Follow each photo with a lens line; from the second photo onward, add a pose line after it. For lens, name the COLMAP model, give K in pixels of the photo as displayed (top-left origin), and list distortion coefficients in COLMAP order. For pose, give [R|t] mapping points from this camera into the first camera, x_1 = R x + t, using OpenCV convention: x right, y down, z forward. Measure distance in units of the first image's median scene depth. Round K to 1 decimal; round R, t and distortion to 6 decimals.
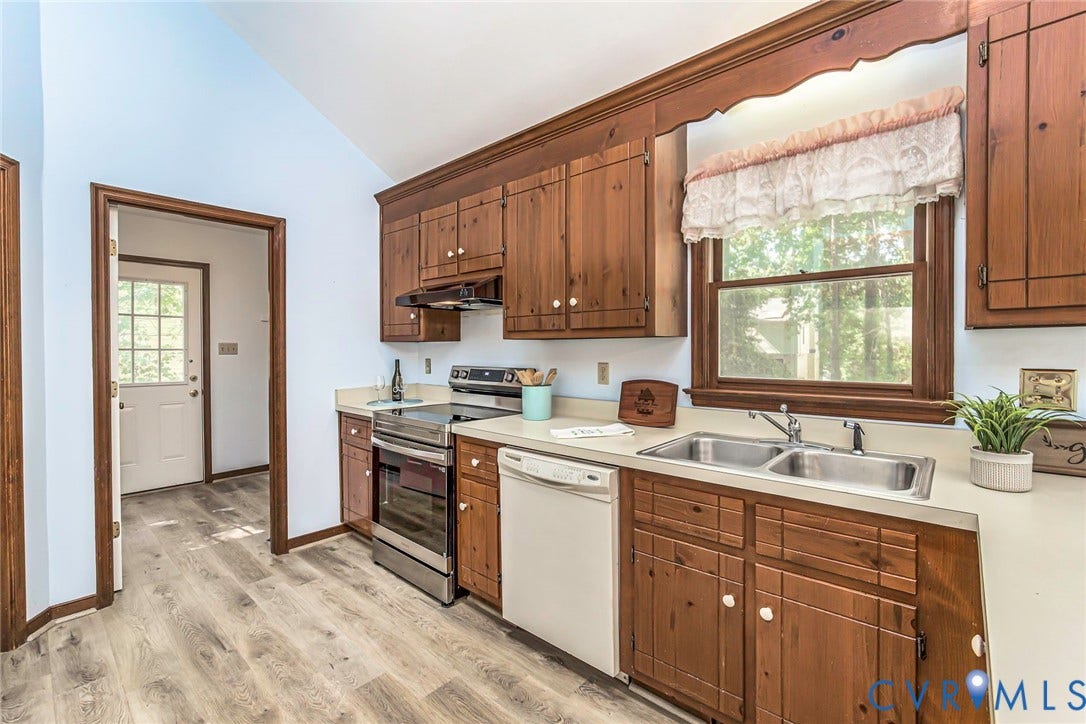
lens RADIAL K [[472.3, 0, 548.7], [0, 472.3, 352.0], [0, 0, 1]] dist [-0.012672, 0.001918]
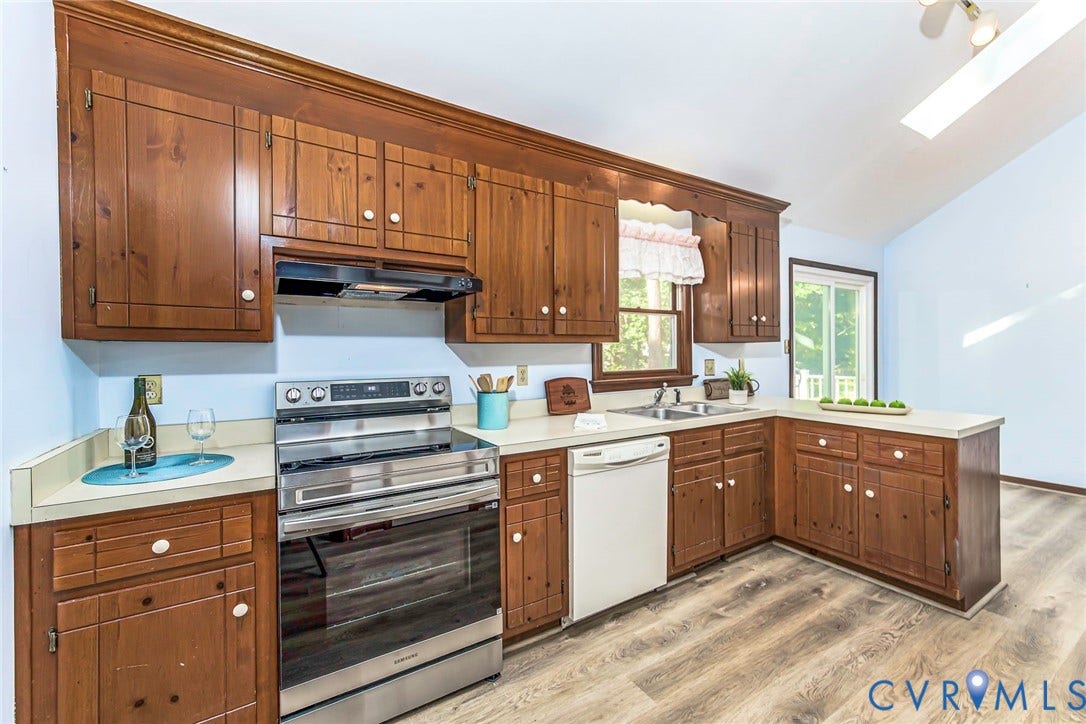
lens RADIAL K [[450.6, 0, 550.0], [0, 450.6, 356.2], [0, 0, 1]] dist [0.011741, 0.000129]
pose [[0.276150, -0.006187, 0.961095, -0.900677], [0.018670, 0.999825, 0.001072, 0.000451], [-0.960933, 0.017648, 0.276218, 0.676075]]
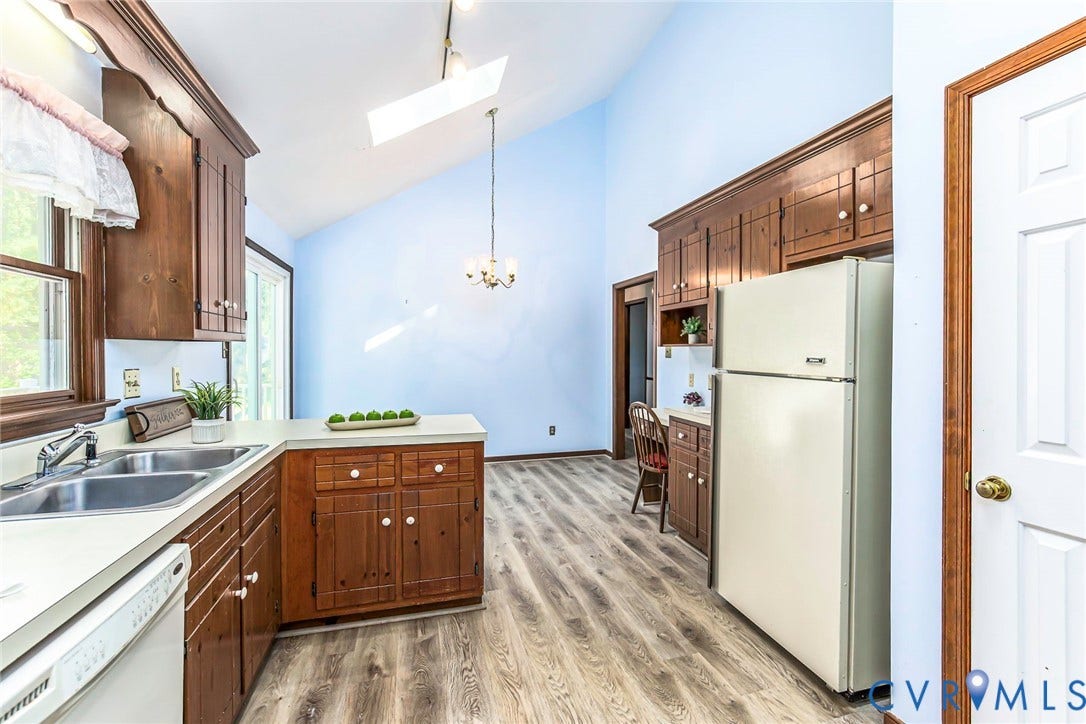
lens RADIAL K [[472.3, 0, 554.4], [0, 472.3, 357.4], [0, 0, 1]] dist [-0.012672, 0.001918]
pose [[-0.852406, -0.004034, 0.522864, -0.451927], [0.005682, 0.999840, 0.016978, -0.008474], [-0.522849, 0.017443, -0.852247, 0.899292]]
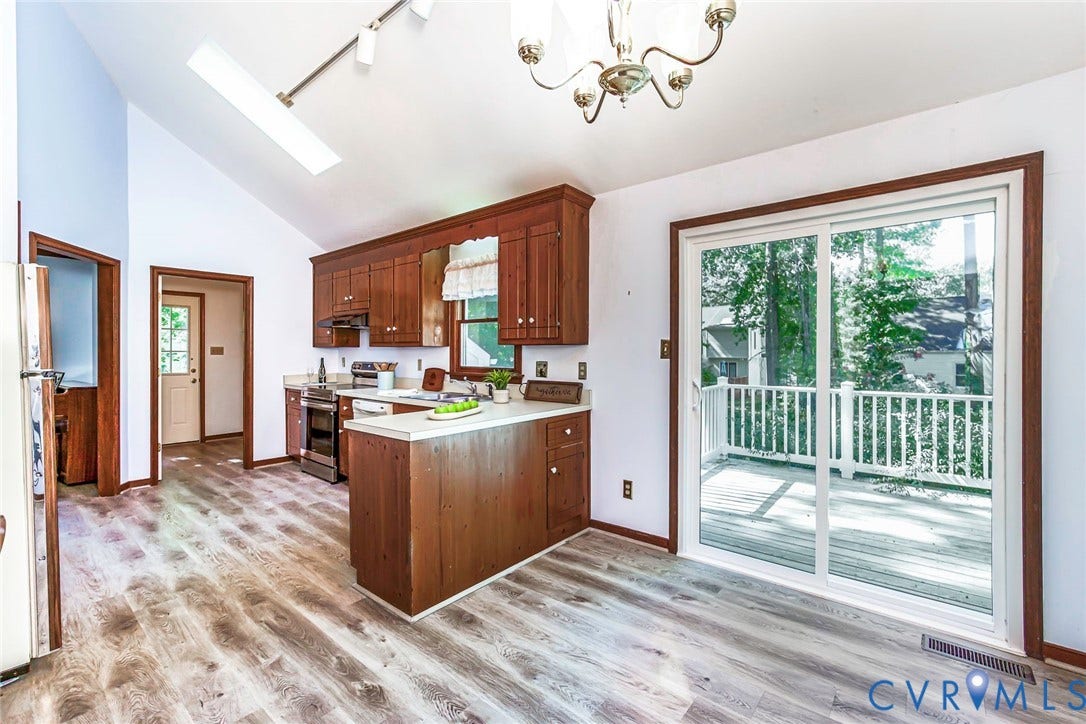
lens RADIAL K [[472.3, 0, 545.1], [0, 472.3, 353.3], [0, 0, 1]] dist [-0.012672, 0.001918]
pose [[0.999777, 0.005070, 0.020508, 0.602292], [-0.004987, 0.999979, -0.004087, 0.003207], [-0.020528, 0.003984, 0.999781, -0.945364]]
